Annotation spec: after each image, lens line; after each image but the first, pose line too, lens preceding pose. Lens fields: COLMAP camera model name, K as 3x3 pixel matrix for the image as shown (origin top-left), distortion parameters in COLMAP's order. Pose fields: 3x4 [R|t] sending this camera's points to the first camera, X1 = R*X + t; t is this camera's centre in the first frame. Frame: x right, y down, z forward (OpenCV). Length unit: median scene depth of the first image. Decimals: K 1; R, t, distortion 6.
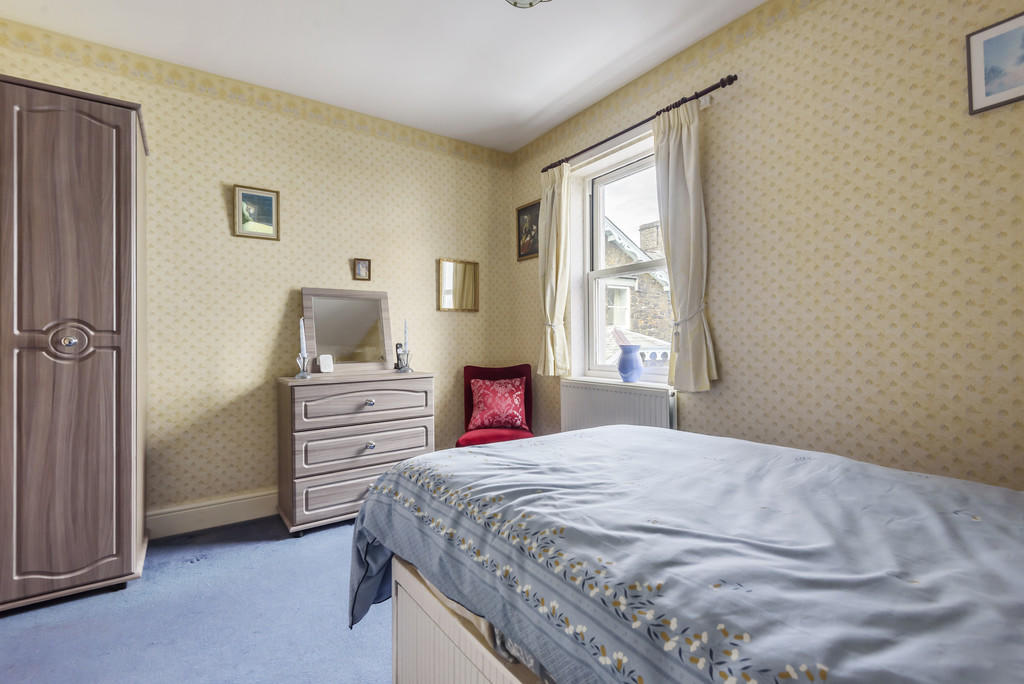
lens RADIAL K [[468.2, 0, 512.8], [0, 468.2, 339.4], [0, 0, 1]] dist [0.024297, -0.002156]
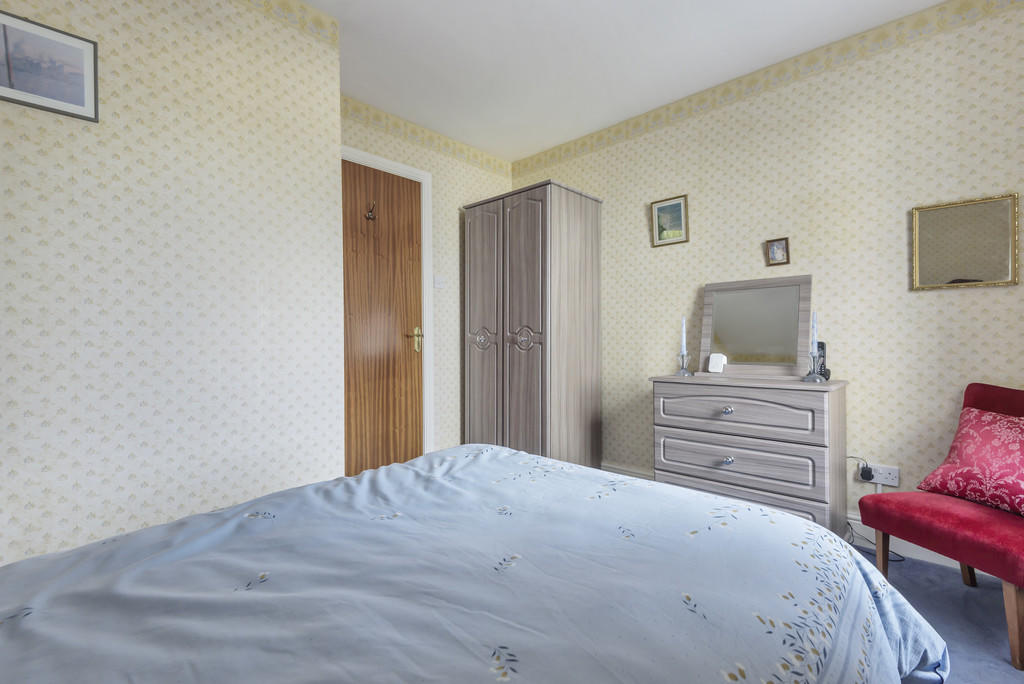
lens RADIAL K [[468.2, 0, 512.7], [0, 468.2, 341.2], [0, 0, 1]] dist [0.024297, -0.002156]
pose [[0.190240, 0.007519, -0.981709, 0.458278], [0.004759, 0.999952, 0.008581, -0.001762], [0.981726, -0.006305, 0.190195, 0.436894]]
